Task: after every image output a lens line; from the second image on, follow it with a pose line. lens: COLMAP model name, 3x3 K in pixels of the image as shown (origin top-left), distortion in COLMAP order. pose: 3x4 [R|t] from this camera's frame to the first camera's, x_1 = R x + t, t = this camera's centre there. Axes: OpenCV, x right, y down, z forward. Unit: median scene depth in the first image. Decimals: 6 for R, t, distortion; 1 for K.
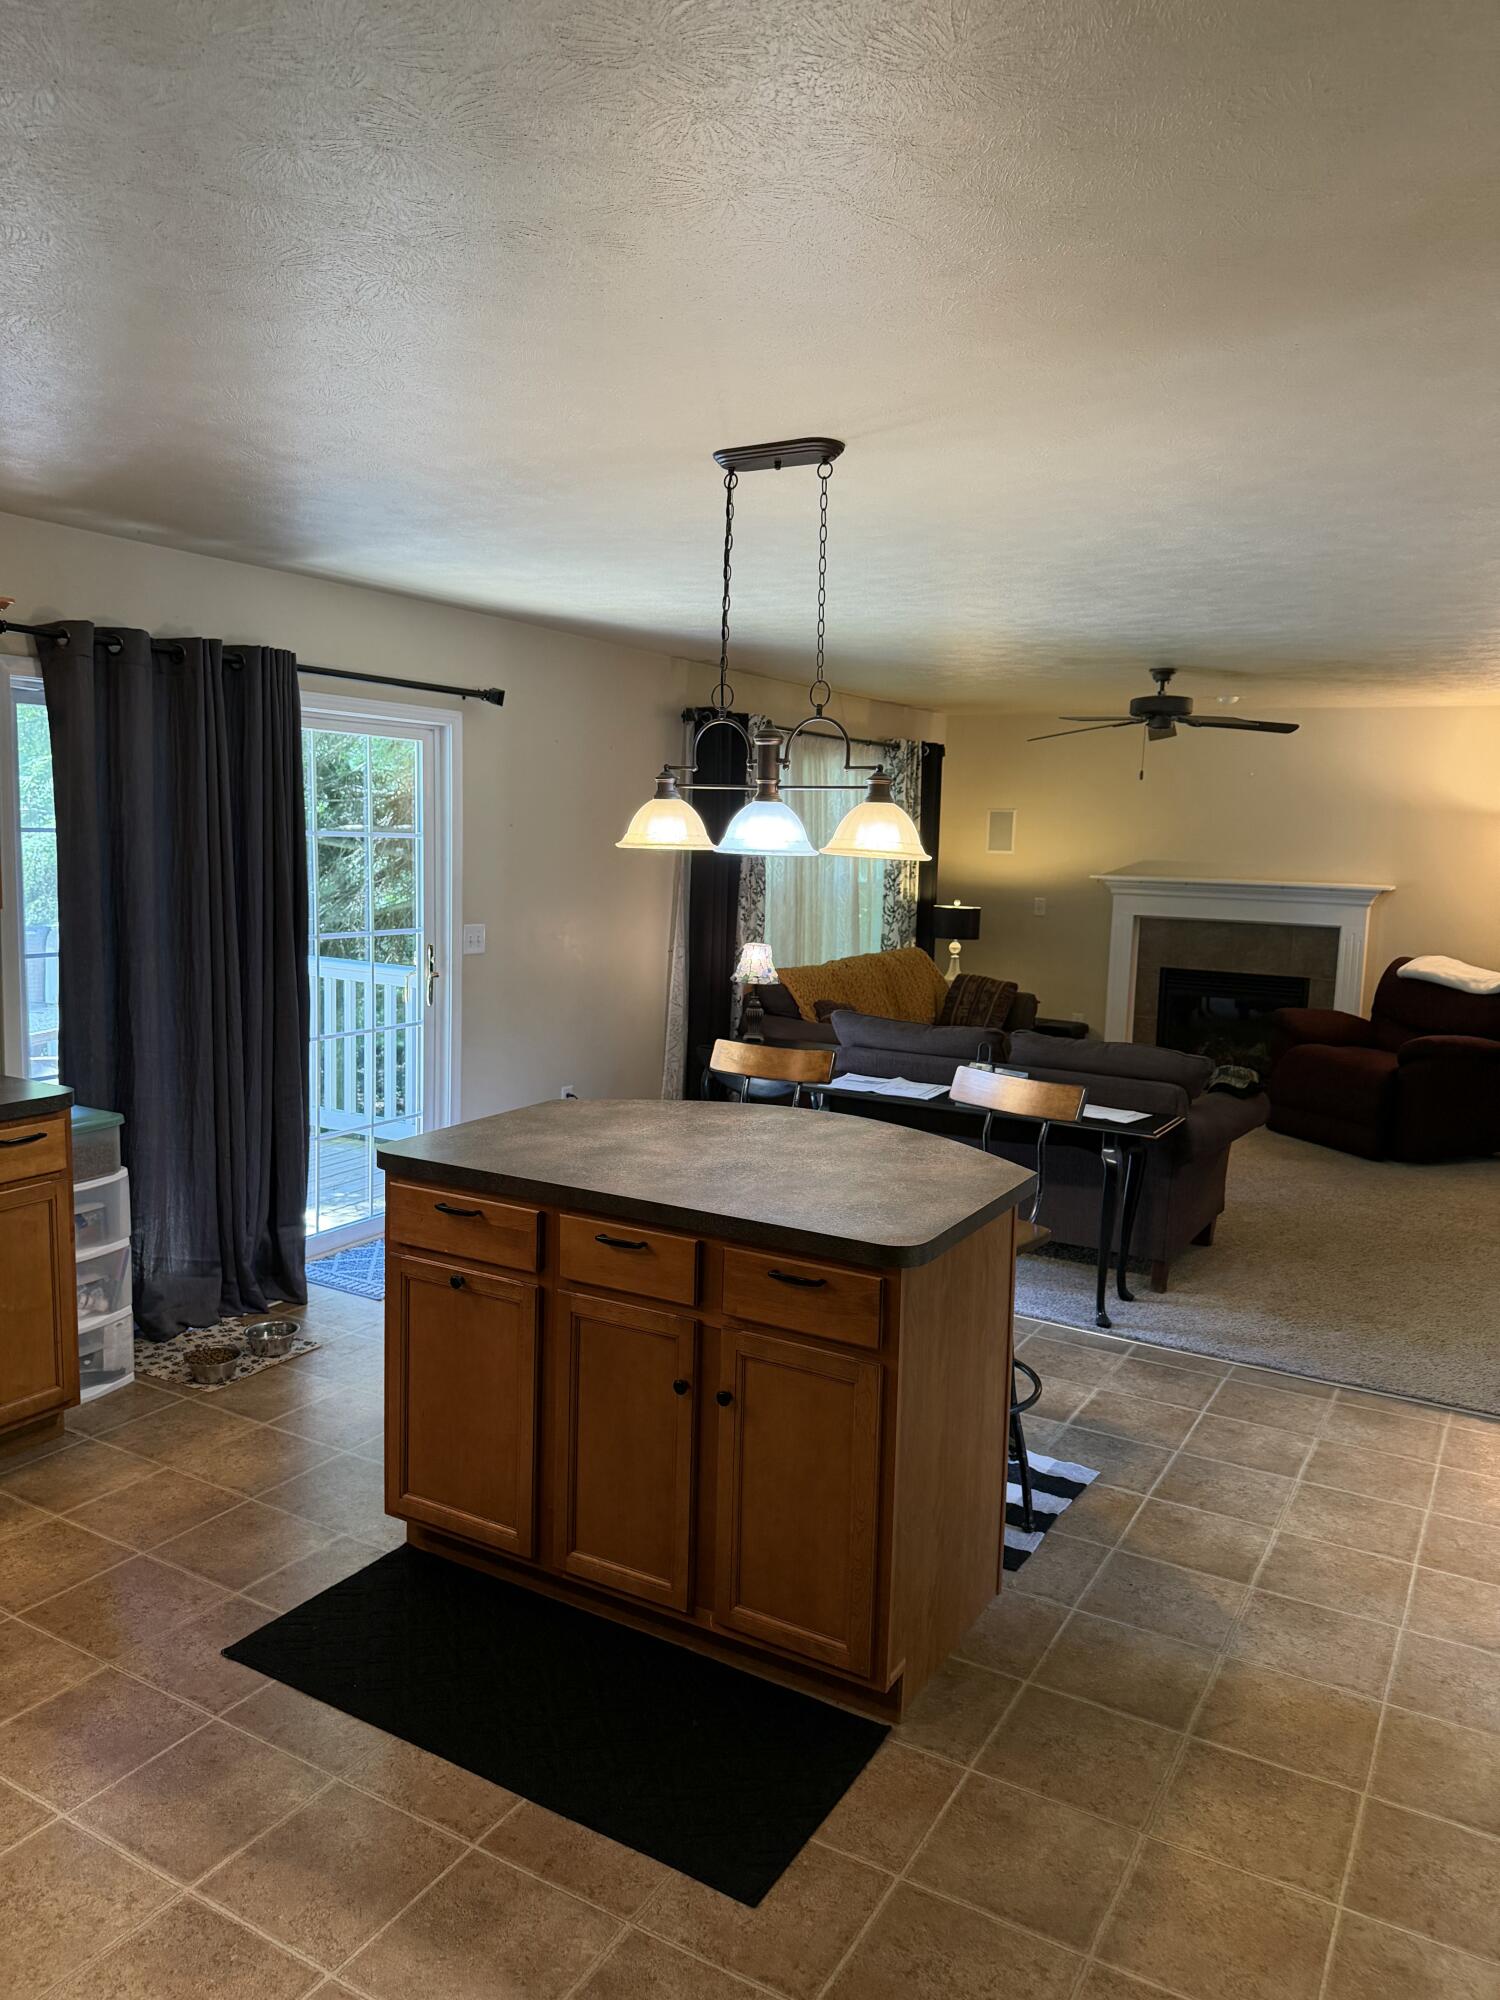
lens RADIAL K [[1404.7, 0, 750.0], [0, 1404.7, 1000.0], [0, 0, 1]] dist [0.179122, -0.358220]
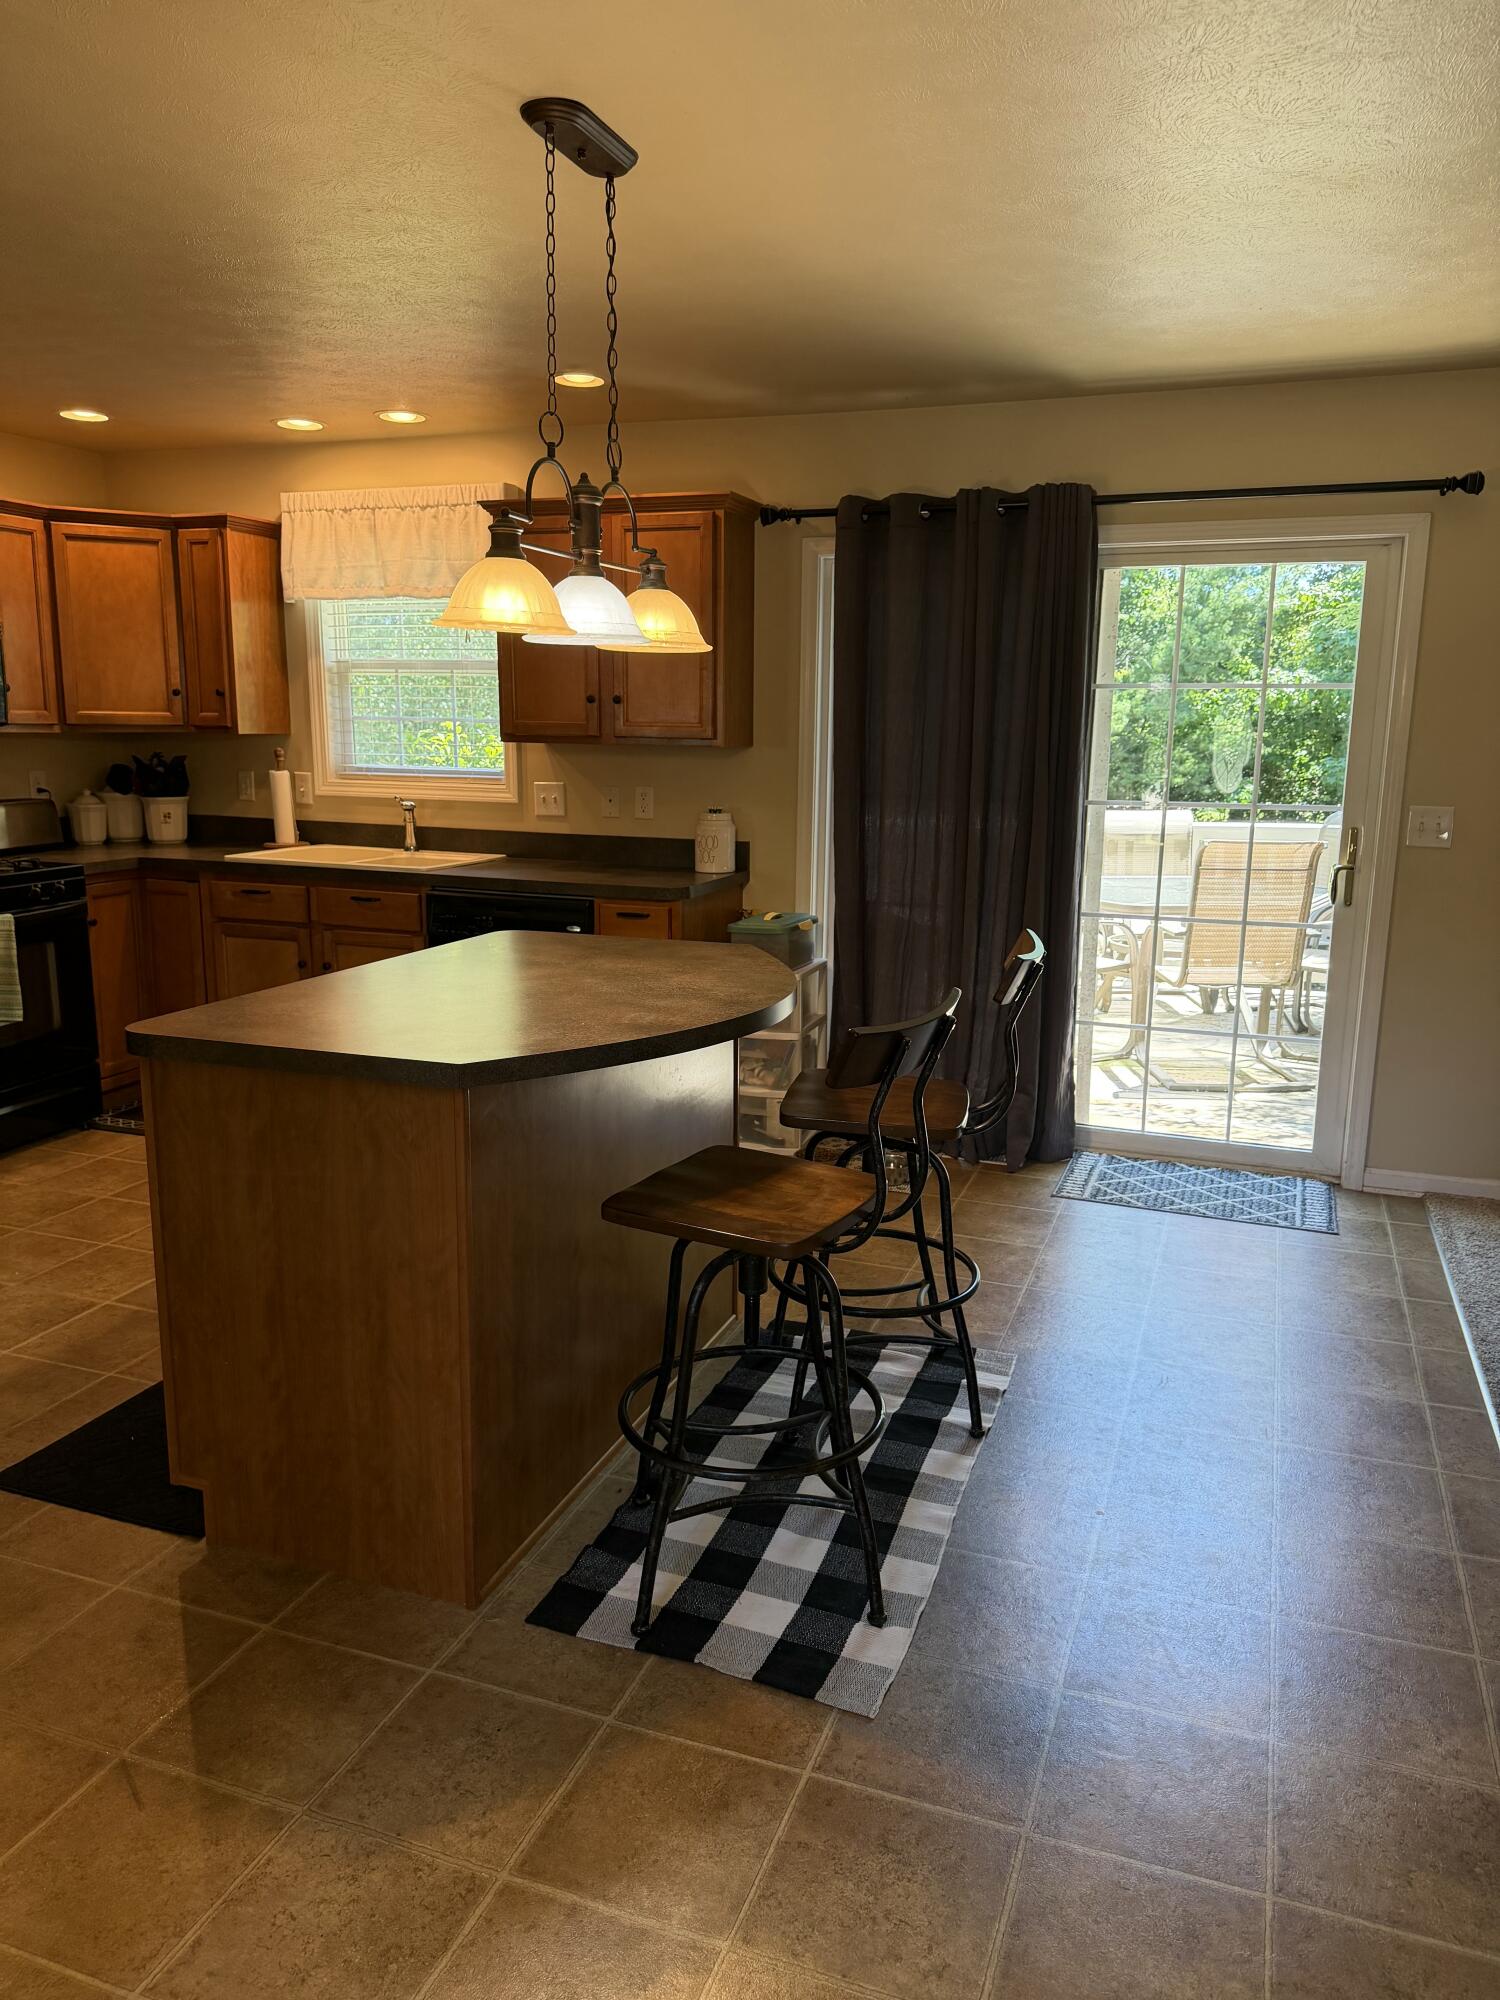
lens RADIAL K [[1397.2, 0, 750.0], [0, 1397.2, 1000.0], [0, 0, 1]] dist [0.143449, -0.203094]
pose [[0.171784, 0.166507, -0.970961, 0.675868], [-0.132705, 0.980541, 0.144671, -0.023943], [0.976155, 0.103999, 0.190538, 0.743261]]
